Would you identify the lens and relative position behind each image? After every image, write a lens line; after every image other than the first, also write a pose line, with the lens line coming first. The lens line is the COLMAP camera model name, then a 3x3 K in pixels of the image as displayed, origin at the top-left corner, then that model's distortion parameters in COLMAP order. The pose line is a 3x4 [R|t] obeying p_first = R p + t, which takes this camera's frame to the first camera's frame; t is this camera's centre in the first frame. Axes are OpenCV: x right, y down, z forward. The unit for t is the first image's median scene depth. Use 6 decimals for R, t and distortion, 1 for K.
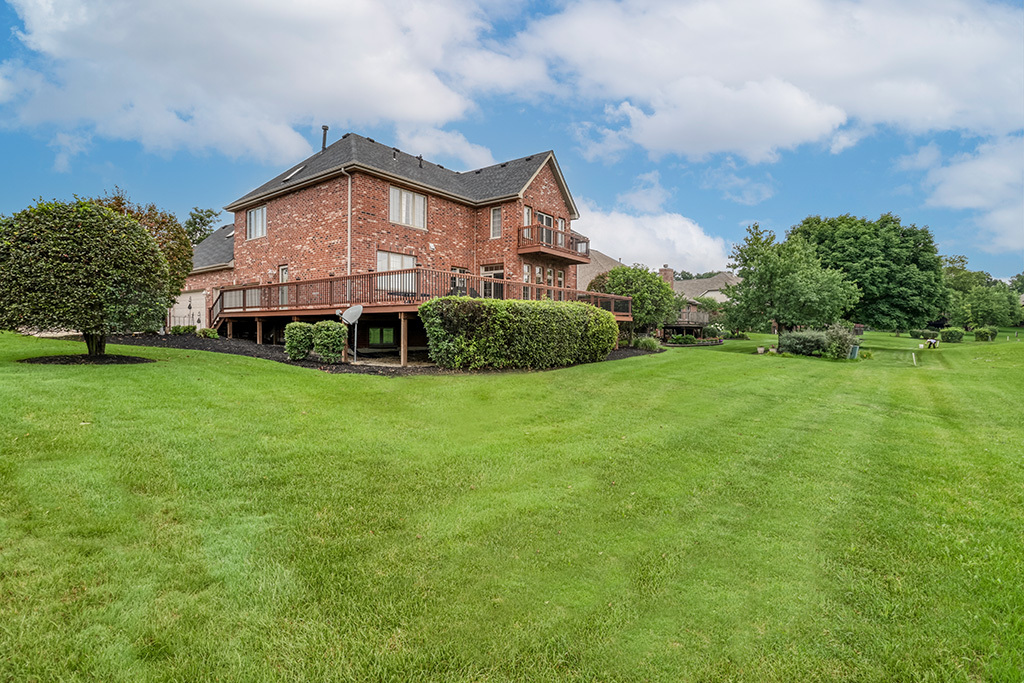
lens RADIAL K [[480.8, 0, 514.2], [0, 480.8, 335.1], [0, 0, 1]] dist [0.000426, 0.001694]
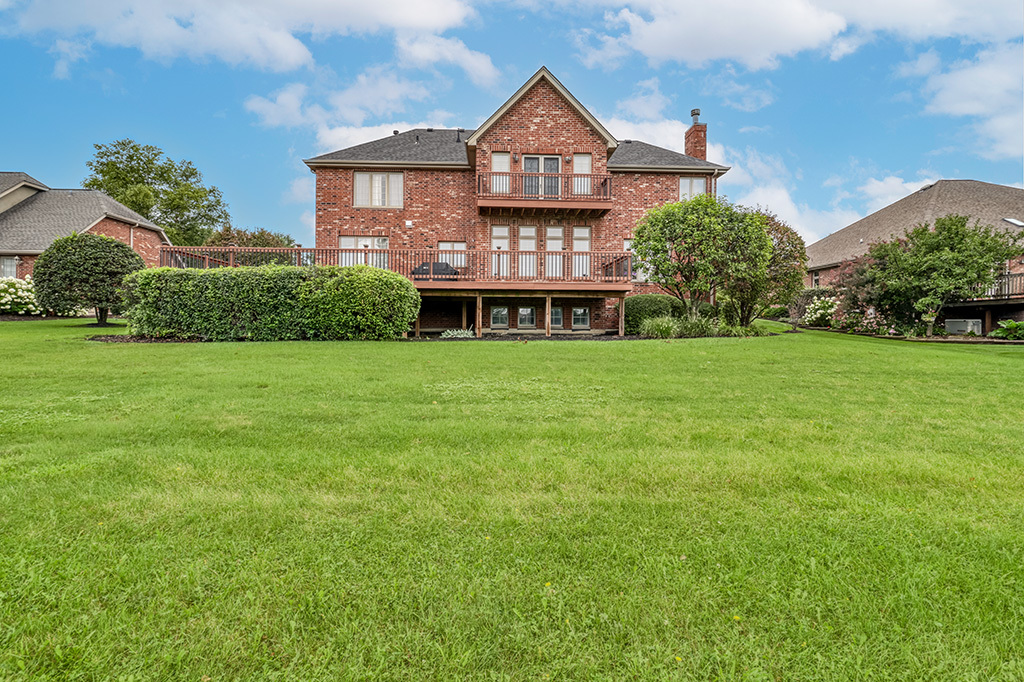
lens RADIAL K [[480.8, 0, 512.9], [0, 480.8, 343.4], [0, 0, 1]] dist [0.000426, 0.001694]
pose [[0.631855, 0.031707, -0.774438, 0.725584], [-0.006767, 0.999350, 0.035395, 0.021966], [0.775057, -0.017124, 0.631659, 0.549202]]
